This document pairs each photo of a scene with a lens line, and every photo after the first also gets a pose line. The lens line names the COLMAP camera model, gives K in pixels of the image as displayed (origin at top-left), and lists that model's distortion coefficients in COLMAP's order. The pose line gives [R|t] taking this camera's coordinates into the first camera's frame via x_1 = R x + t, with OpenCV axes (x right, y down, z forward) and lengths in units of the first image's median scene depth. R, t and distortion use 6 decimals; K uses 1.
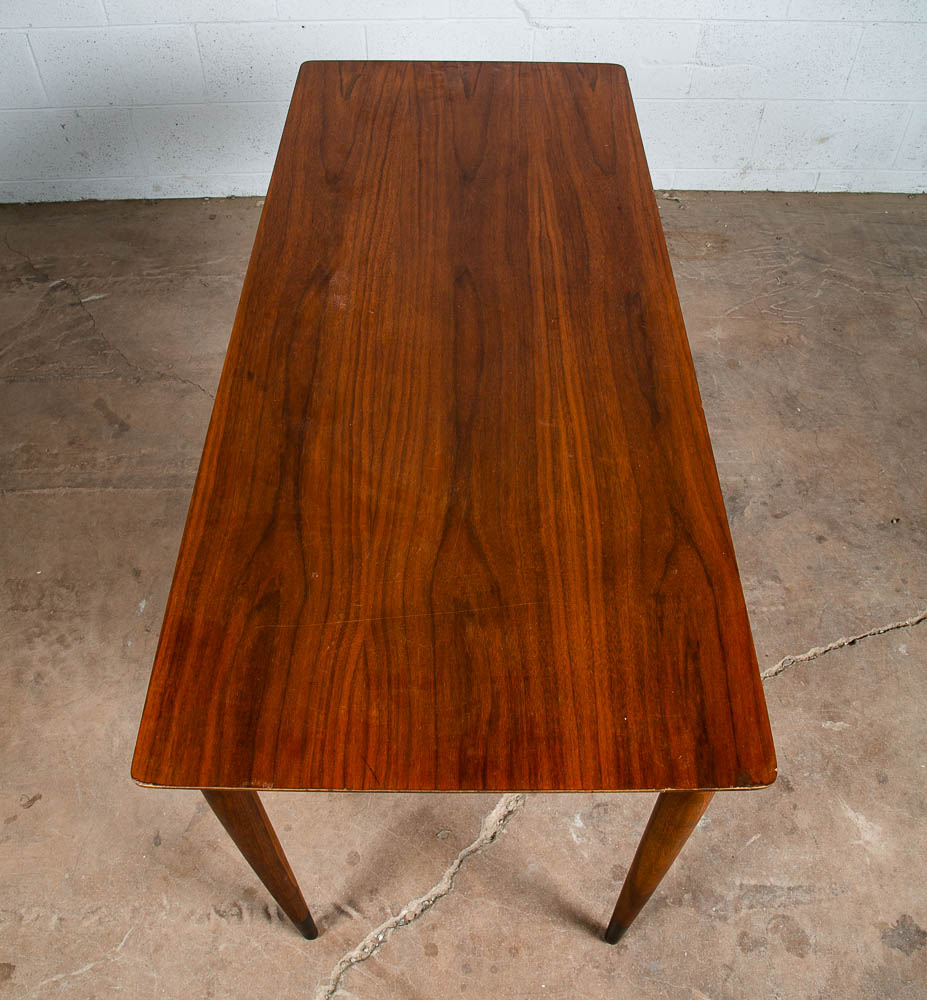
lens RADIAL K [[935.6, 0, 463.5], [0, 935.6, 500.0], [0, 0, 1]] dist [-0.098784, 0.019505]
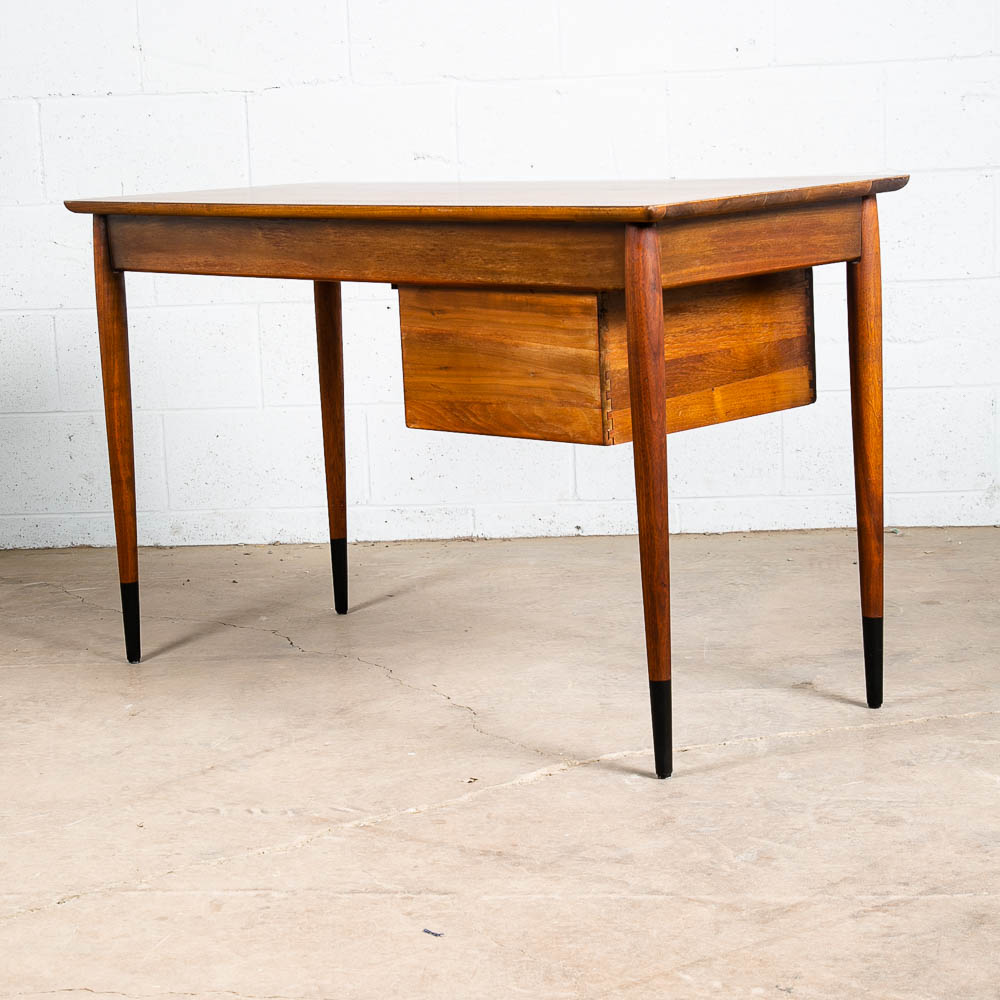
lens RADIAL K [[2531.7, 0, 474.3], [0, 2531.7, 525.6], [0, 0, 1]] dist [0.131648, 0.257587]
pose [[0.991421, -0.028031, -0.127669, 0.234158], [-0.063876, 0.748265, -0.660318, 1.416811], [0.114039, 0.662808, 0.740055, -0.694750]]
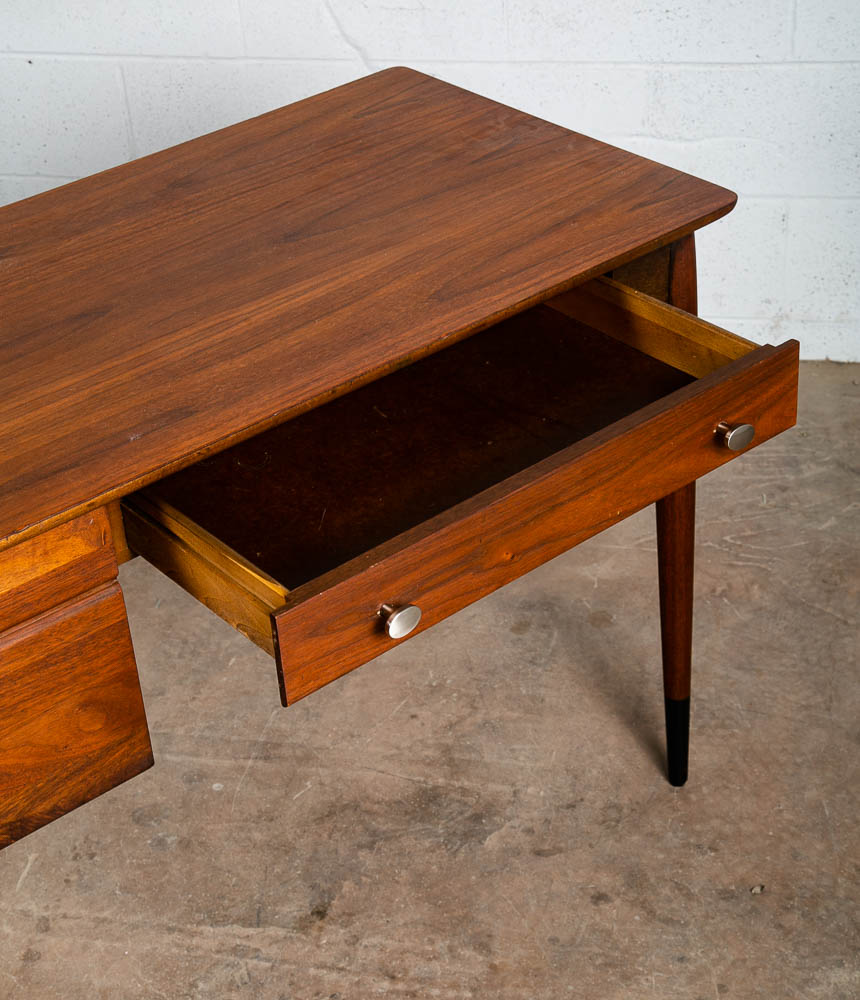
lens RADIAL K [[1967.5, 0, 430.0], [0, 1967.5, 500.0], [0, 0, 1]] dist [0.195531, -0.034461]
pose [[0.966282, 0.070989, -0.247508, 0.593057], [-0.143261, 0.946945, -0.287700, 0.181002], [0.213953, 0.313457, 0.925186, -0.202439]]
